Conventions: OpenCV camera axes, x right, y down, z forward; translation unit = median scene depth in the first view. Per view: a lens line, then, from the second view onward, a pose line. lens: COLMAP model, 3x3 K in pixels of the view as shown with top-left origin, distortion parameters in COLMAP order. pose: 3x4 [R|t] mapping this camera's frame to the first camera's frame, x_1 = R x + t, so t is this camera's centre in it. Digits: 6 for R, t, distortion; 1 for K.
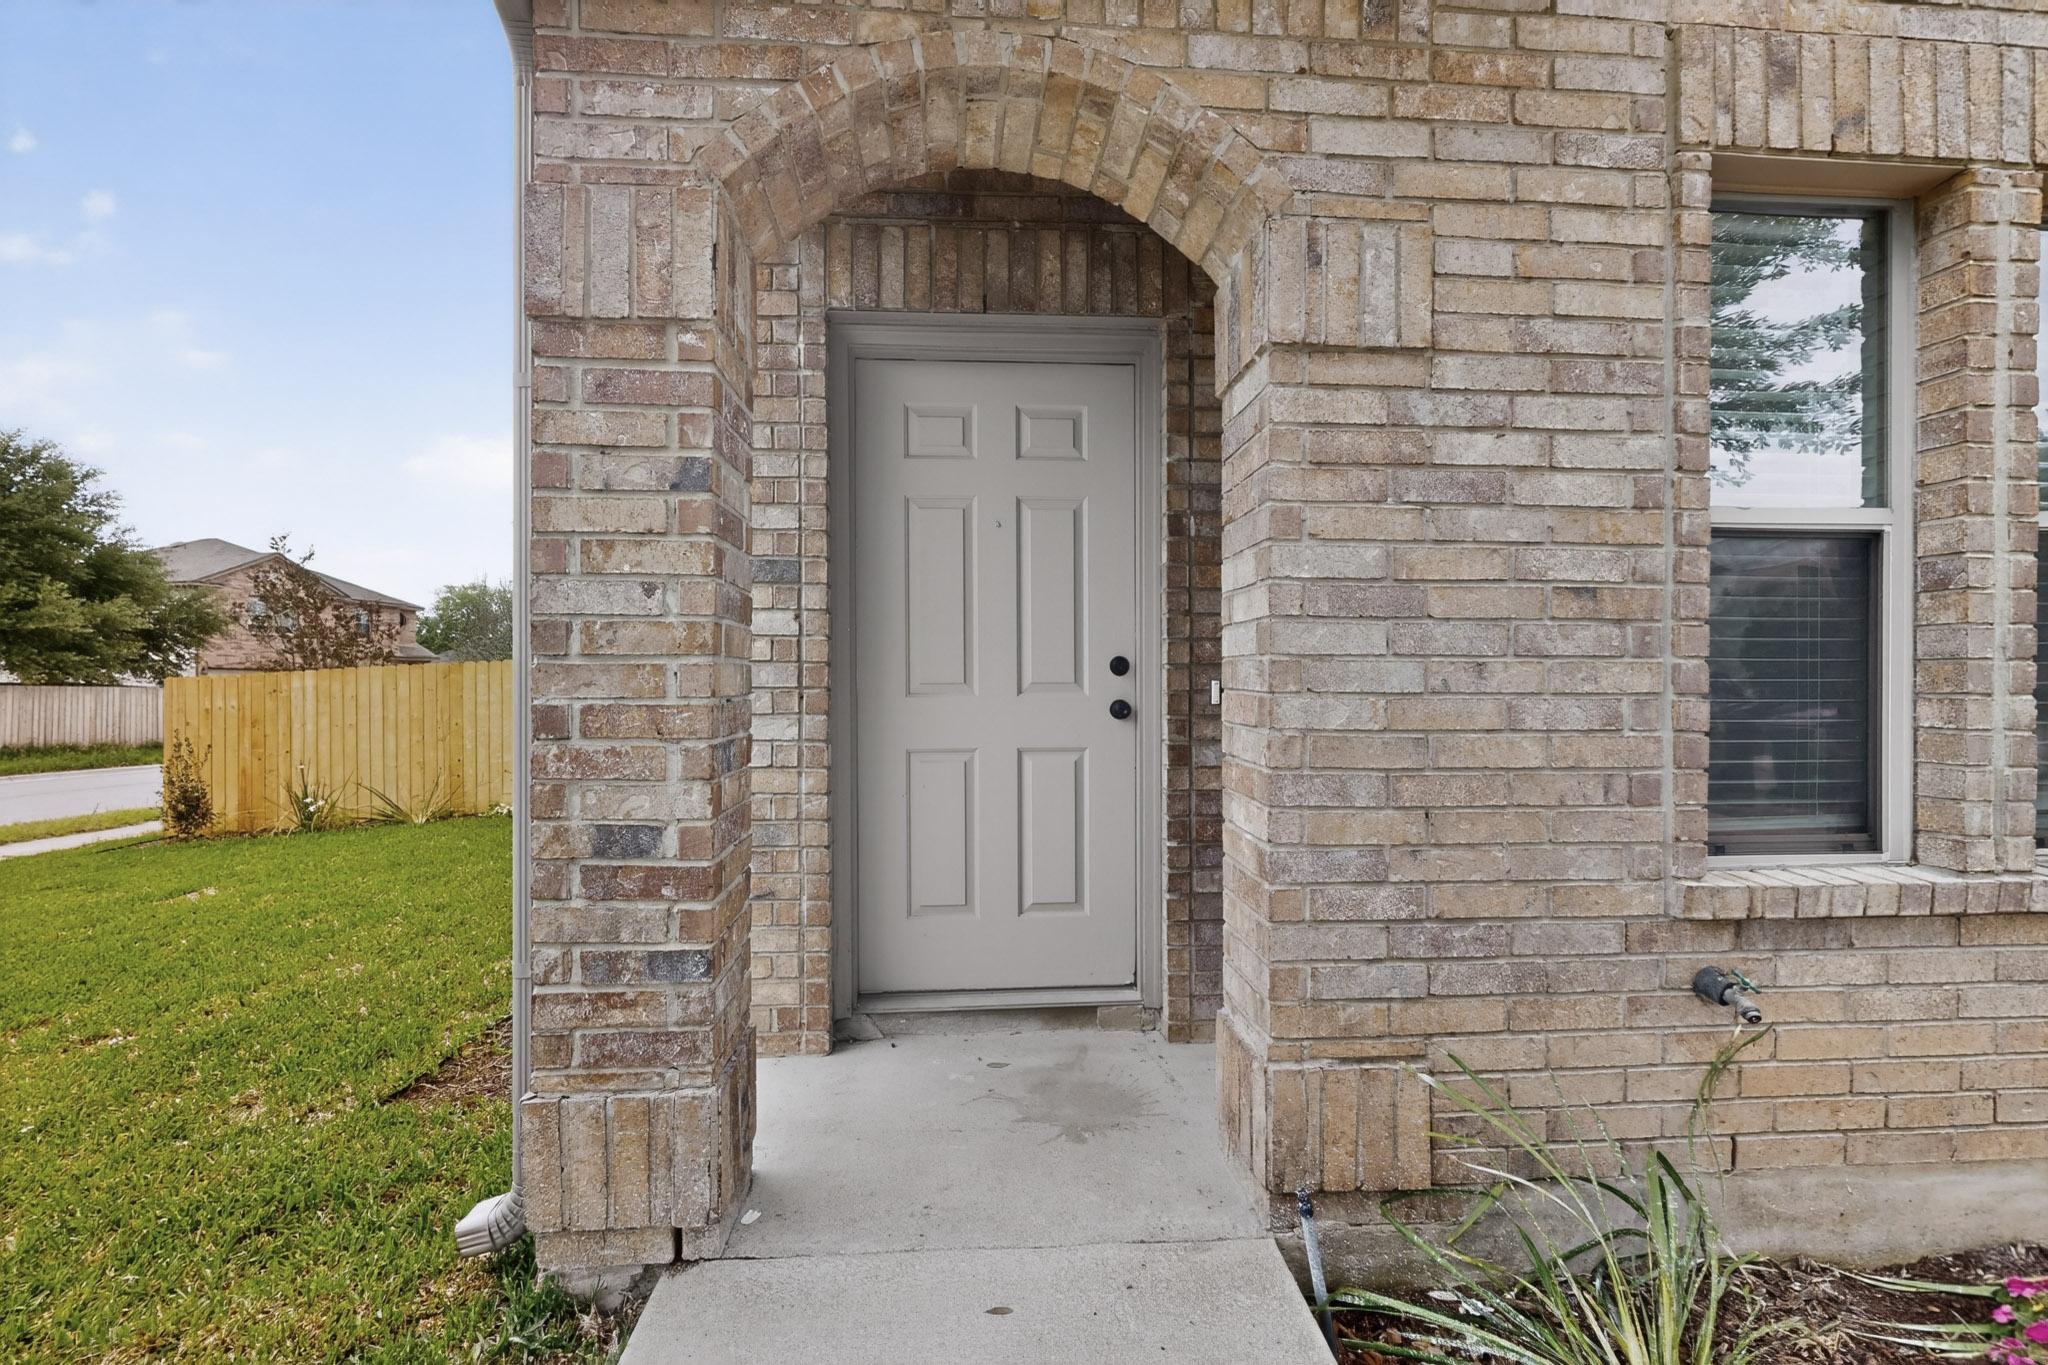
lens RADIAL K [[887.7, 0, 1024.0], [0, 887.7, 682.5], [0, 0, 1]] dist [0.002151, -0.000277]
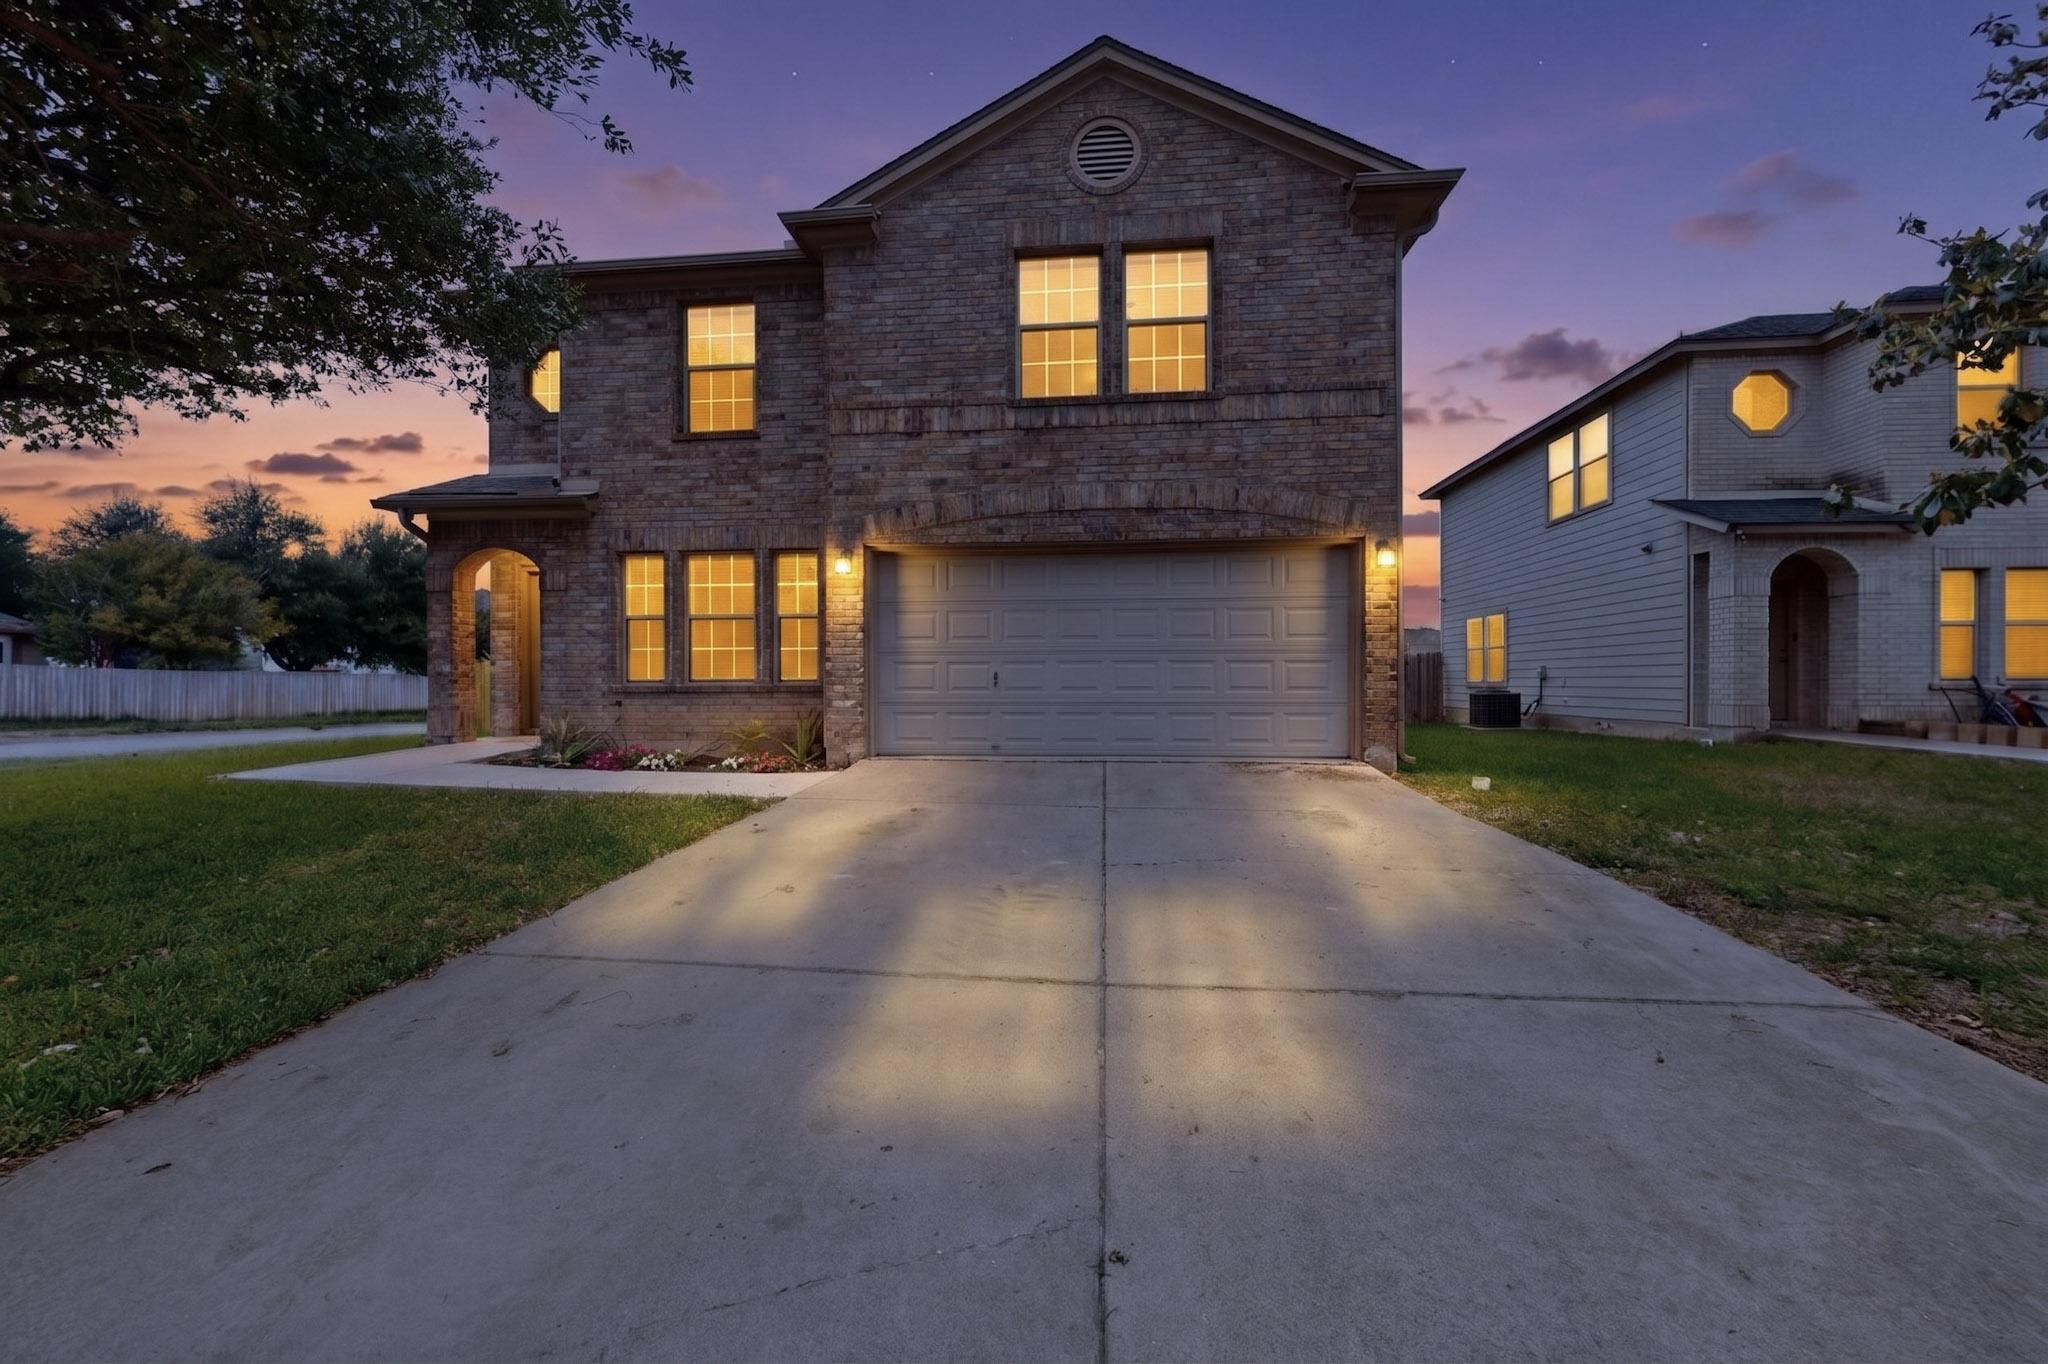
lens RADIAL K [[802.3, 0, 1025.7], [0, 802.3, 684.5], [0, 0, 1]] dist [-0.000397, -0.000001]
pose [[0.981554, -0.000783, -0.191184, 4.214086], [0.000472, 0.999998, -0.001670, 0.235317], [0.191185, 0.001549, 0.981553, -3.386956]]
